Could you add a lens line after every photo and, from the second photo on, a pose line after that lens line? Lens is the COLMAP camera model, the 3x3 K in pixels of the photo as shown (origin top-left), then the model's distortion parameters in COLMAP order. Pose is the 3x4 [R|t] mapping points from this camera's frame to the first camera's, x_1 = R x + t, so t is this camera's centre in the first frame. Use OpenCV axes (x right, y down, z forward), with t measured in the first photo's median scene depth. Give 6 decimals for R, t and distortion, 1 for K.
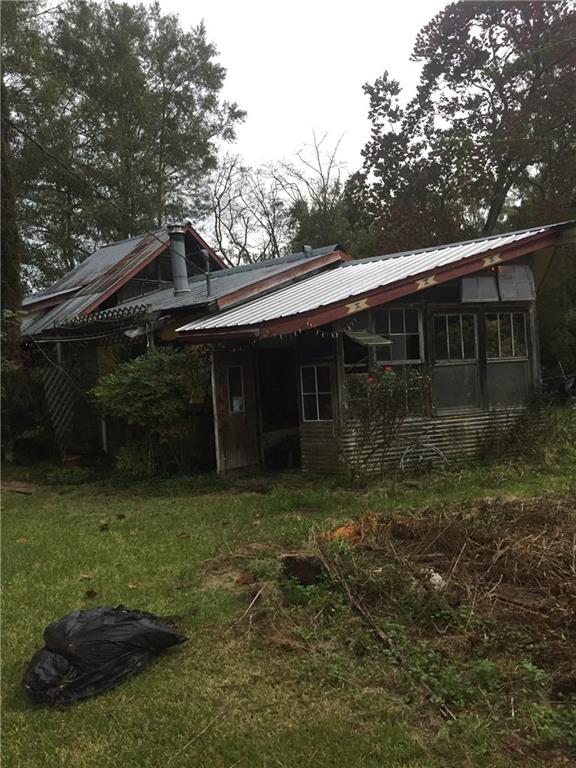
lens RADIAL K [[654.6, 0, 284.2], [0, 654.6, 386.9], [0, 0, 1]] dist [0.042951, -0.004367]
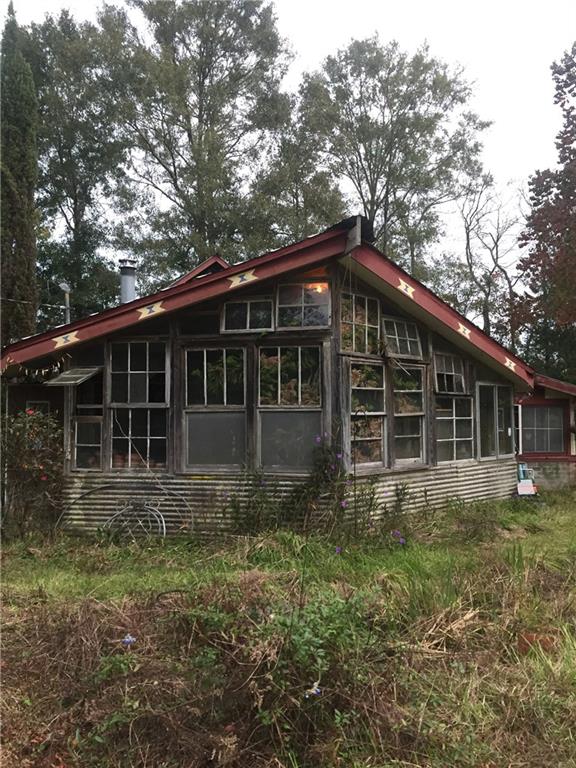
lens RADIAL K [[654.6, 0, 284.2], [0, 654.6, 386.9], [0, 0, 1]] dist [0.042951, -0.004367]
pose [[0.837346, 0.029796, -0.545860, 0.729963], [-0.053372, 0.998199, -0.027386, -0.044359], [0.544061, 0.052066, 0.837428, 0.362552]]
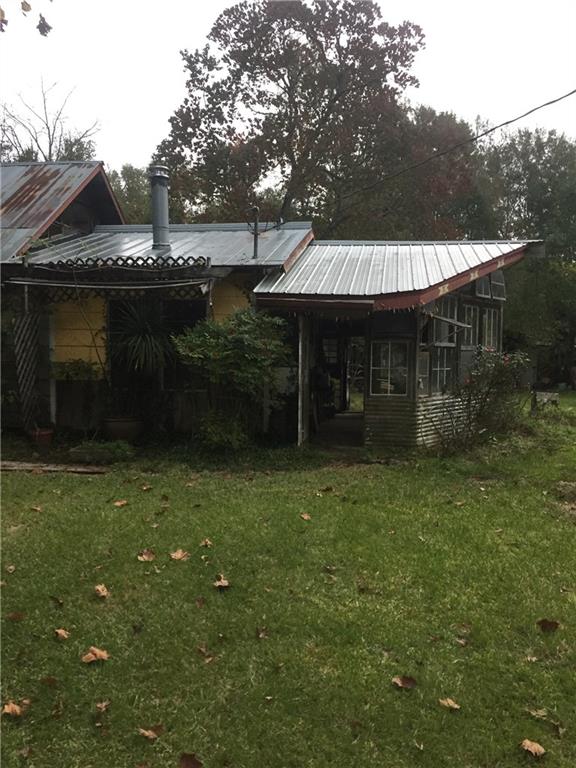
lens RADIAL K [[654.6, 0, 284.2], [0, 654.6, 386.9], [0, 0, 1]] dist [0.042951, -0.004367]
pose [[0.848778, 0.042062, 0.527074, -0.583805], [-0.057372, 0.998272, 0.012723, 0.032454], [-0.525628, -0.041038, 0.849724, 0.185358]]
